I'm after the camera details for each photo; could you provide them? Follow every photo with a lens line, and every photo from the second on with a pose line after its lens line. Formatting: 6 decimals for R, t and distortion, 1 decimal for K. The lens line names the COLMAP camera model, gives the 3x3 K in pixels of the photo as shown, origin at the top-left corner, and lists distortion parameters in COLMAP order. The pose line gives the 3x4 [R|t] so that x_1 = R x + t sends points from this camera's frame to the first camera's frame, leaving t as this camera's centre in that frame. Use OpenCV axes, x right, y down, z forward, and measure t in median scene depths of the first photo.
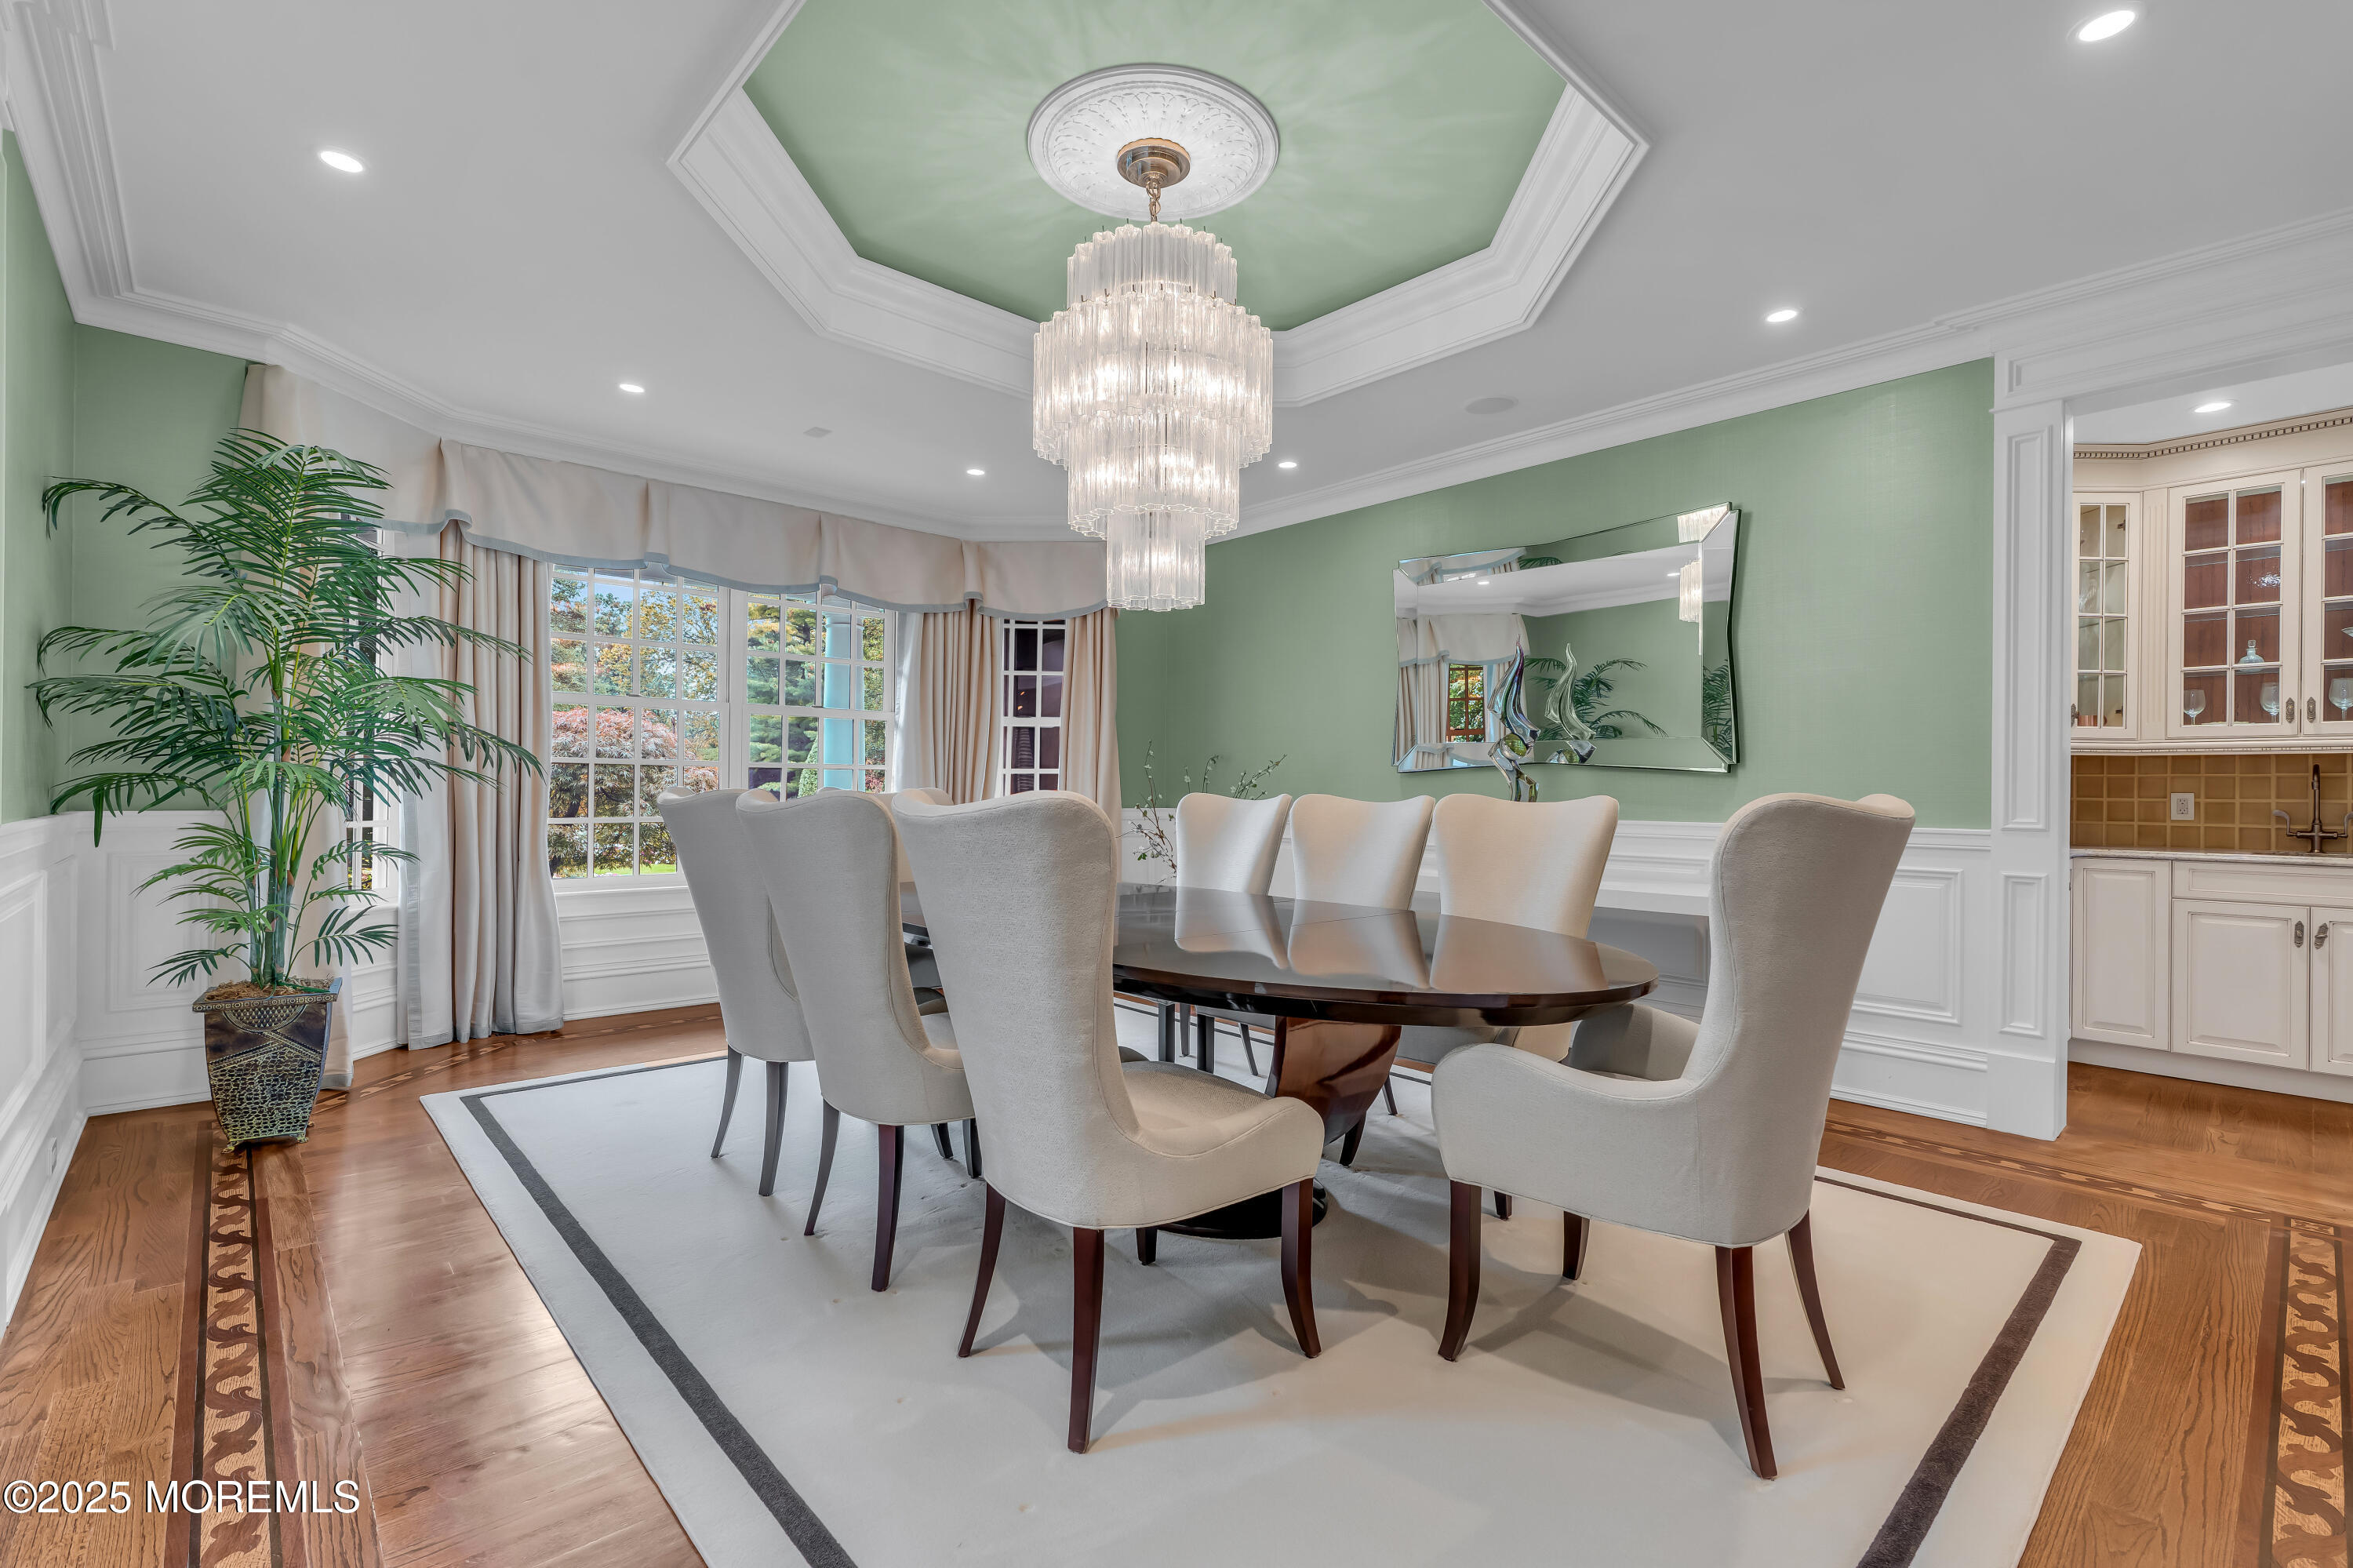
lens RADIAL K [[1048.3, 0, 1176.5], [0, 1048.3, 784.0], [0, 0, 1]] dist [-0.007678, 0.000674]
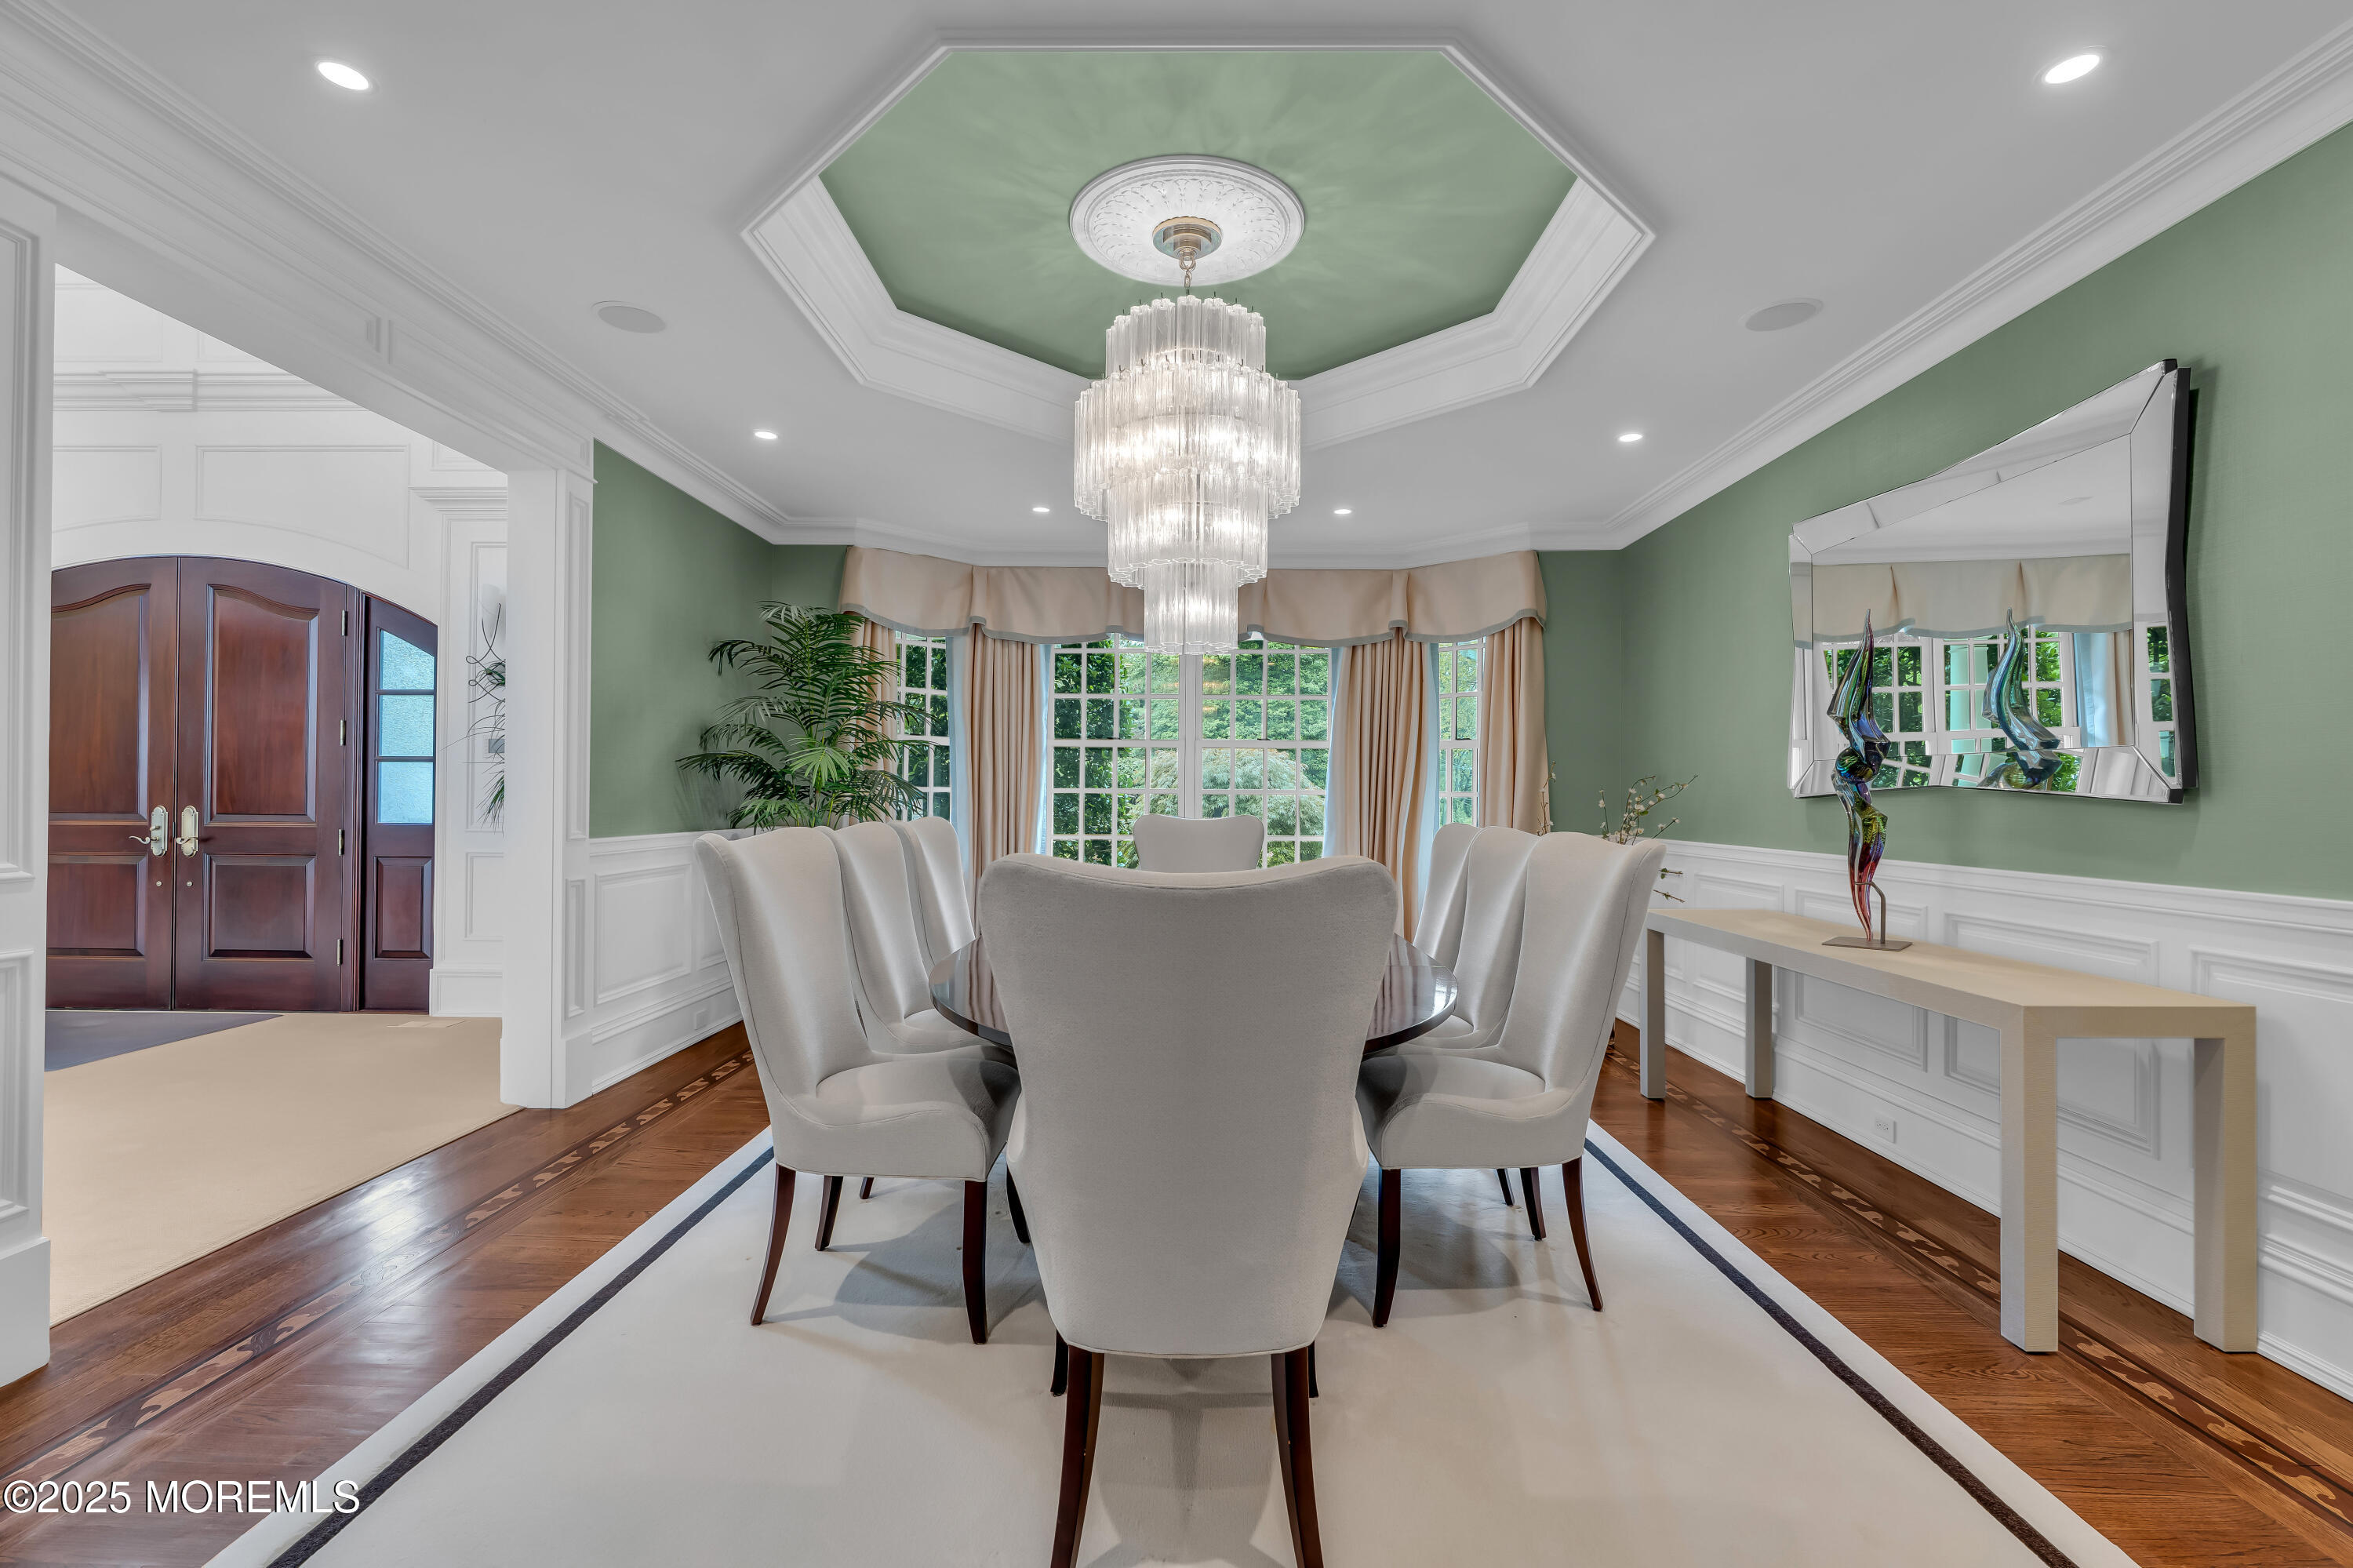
lens RADIAL K [[1048.3, 0, 1176.5], [0, 1048.3, 784.0], [0, 0, 1]] dist [-0.007678, 0.000674]
pose [[0.725945, -0.011967, -0.687648, 0.688776], [0.004025, 0.999905, -0.013152, -0.021288], [0.687741, 0.006780, 0.725925, 0.216962]]
